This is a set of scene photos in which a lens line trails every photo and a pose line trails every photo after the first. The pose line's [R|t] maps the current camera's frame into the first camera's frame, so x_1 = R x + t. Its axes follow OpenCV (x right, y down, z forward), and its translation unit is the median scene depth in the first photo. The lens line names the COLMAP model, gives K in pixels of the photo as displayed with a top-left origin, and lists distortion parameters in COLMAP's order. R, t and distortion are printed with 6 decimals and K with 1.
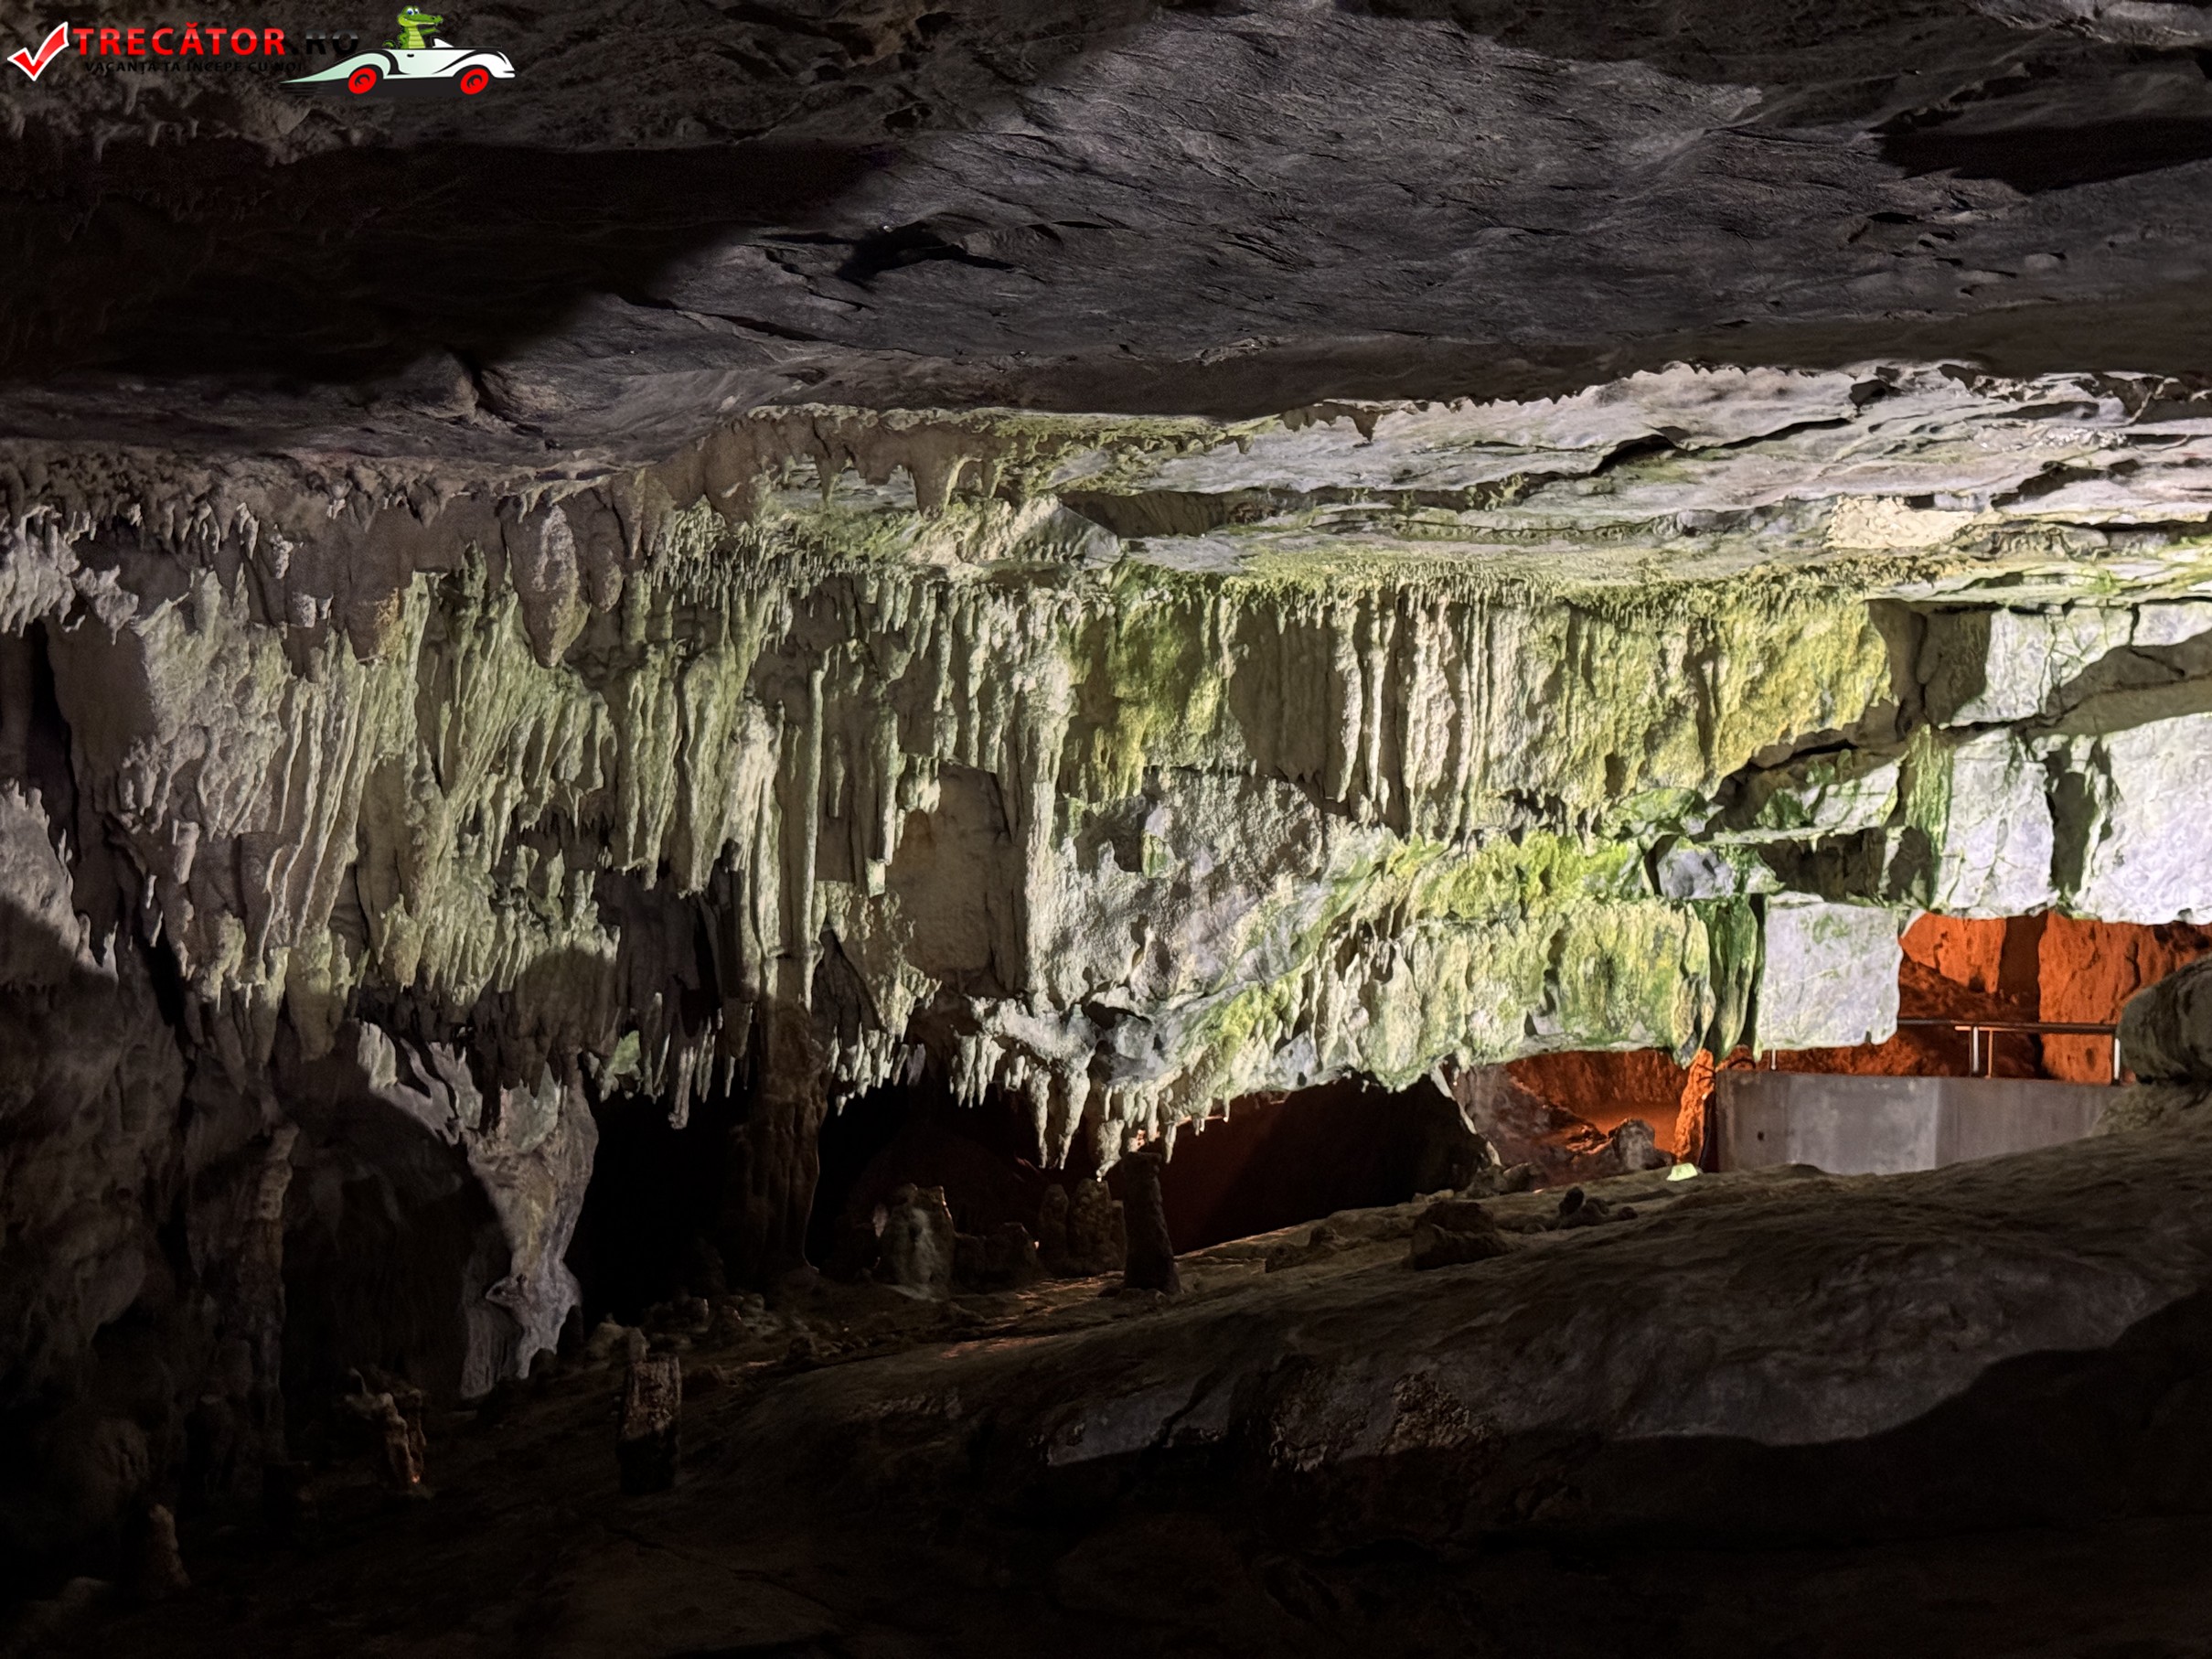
lens RADIAL K [[3114.6, 0, 1089.8], [0, 3114.6, 818.1], [0, 0, 1]] dist [0.132746, -0.174874]
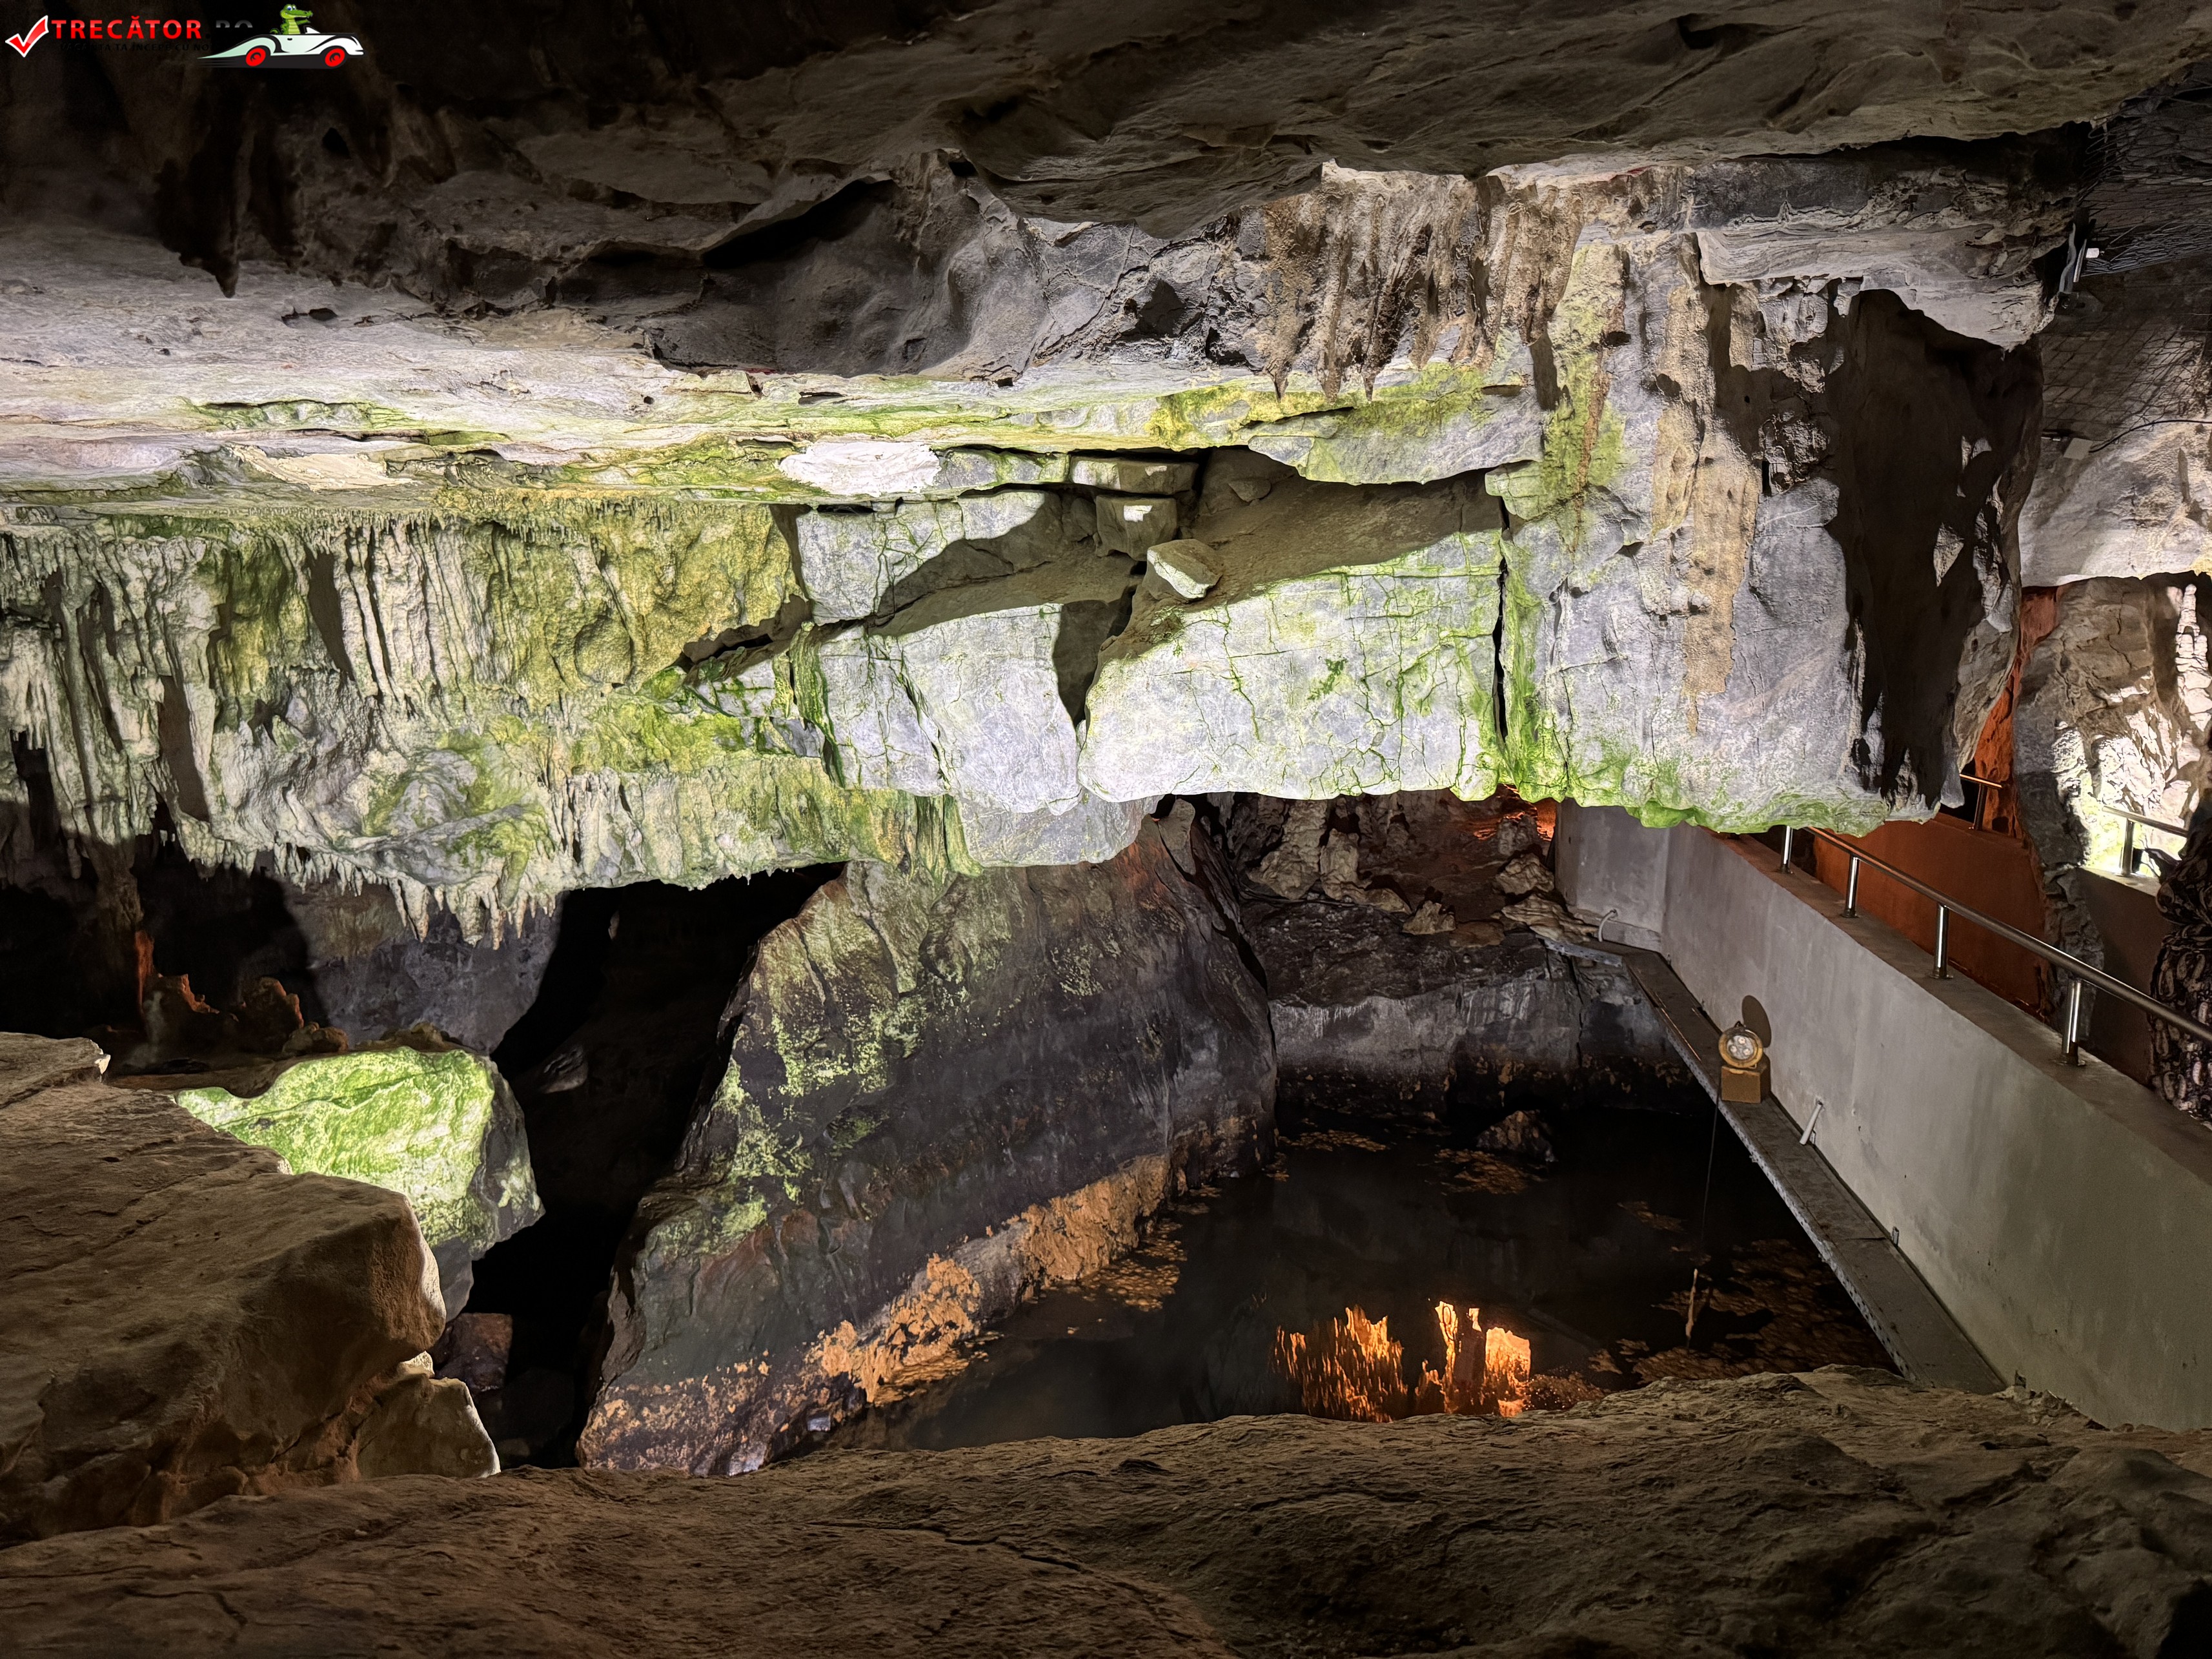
lens RADIAL K [[1558.7, 0, 1095.1], [0, 1558.7, 834.4], [0, 0, 1]] dist [0.157851, -0.380118]
pose [[0.878482, 0.052360, -0.474899, 0.639903], [0.042395, 0.981513, 0.186640, -0.057139], [0.475892, -0.184094, 0.860021, 0.609693]]
